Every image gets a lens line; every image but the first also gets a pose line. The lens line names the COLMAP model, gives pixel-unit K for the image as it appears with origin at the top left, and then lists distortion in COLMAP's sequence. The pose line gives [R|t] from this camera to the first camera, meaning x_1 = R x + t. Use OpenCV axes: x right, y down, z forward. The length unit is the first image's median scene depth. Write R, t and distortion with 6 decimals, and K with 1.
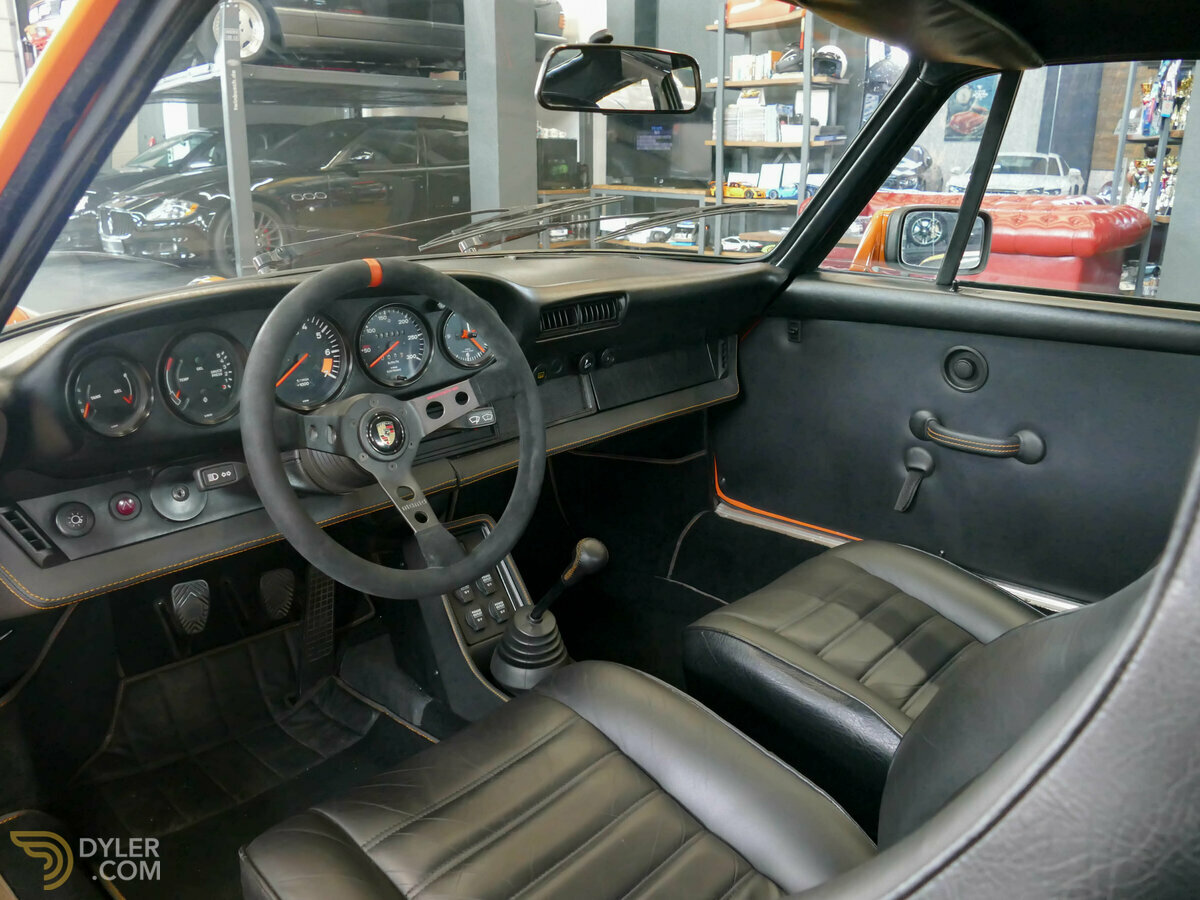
lens RADIAL K [[953.5, 0, 593.7], [0, 953.5, 434.3], [0, 0, 1]] dist [-0.022464, -0.007631]
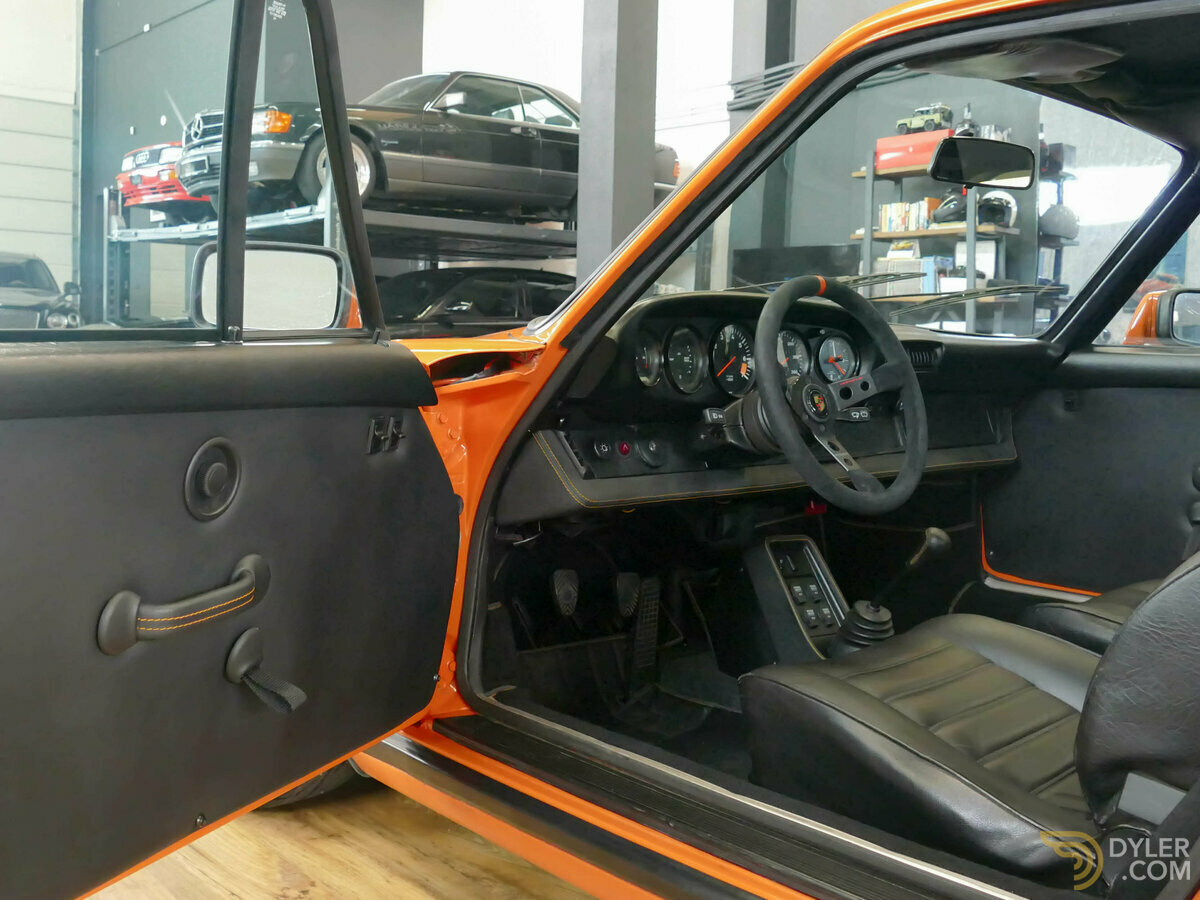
lens RADIAL K [[1192.7, 0, 509.3], [0, 1192.7, 399.3], [0, 0, 1]] dist [-0.006283, 0.000000]
pose [[0.991636, 0.028400, -0.125901, -0.282936], [-0.056064, 0.973434, -0.221999, 0.253758], [0.116251, 0.227201, 0.966884, -0.444817]]
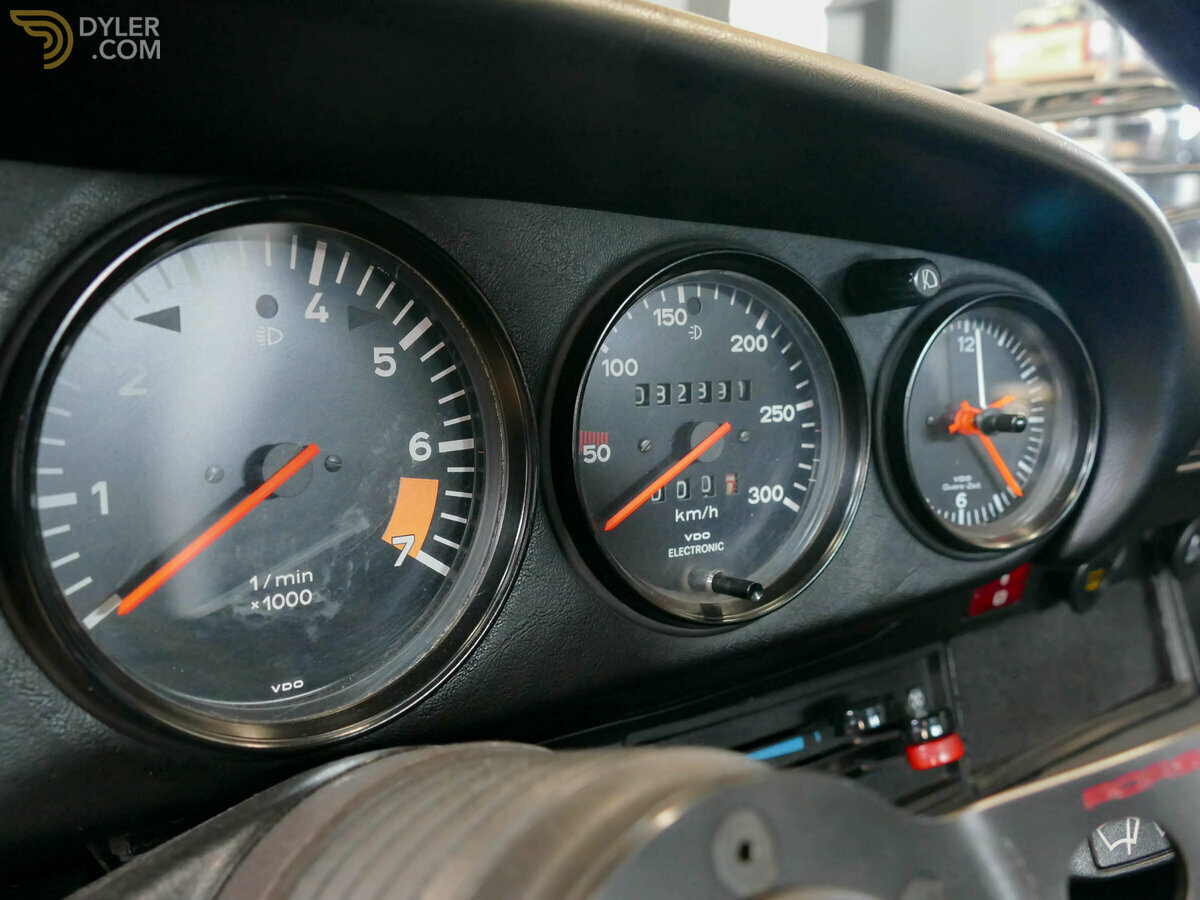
lens RADIAL K [[1177.6, 0, 612.3], [0, 1177.6, 452.4], [0, 0, 1]] dist [-0.014717, 0.000000]
pose [[0.991175, 0.052851, -0.121572, -0.149759], [-0.068291, 0.989604, -0.126568, -0.040333], [0.113619, 0.133754, 0.984480, 0.544973]]
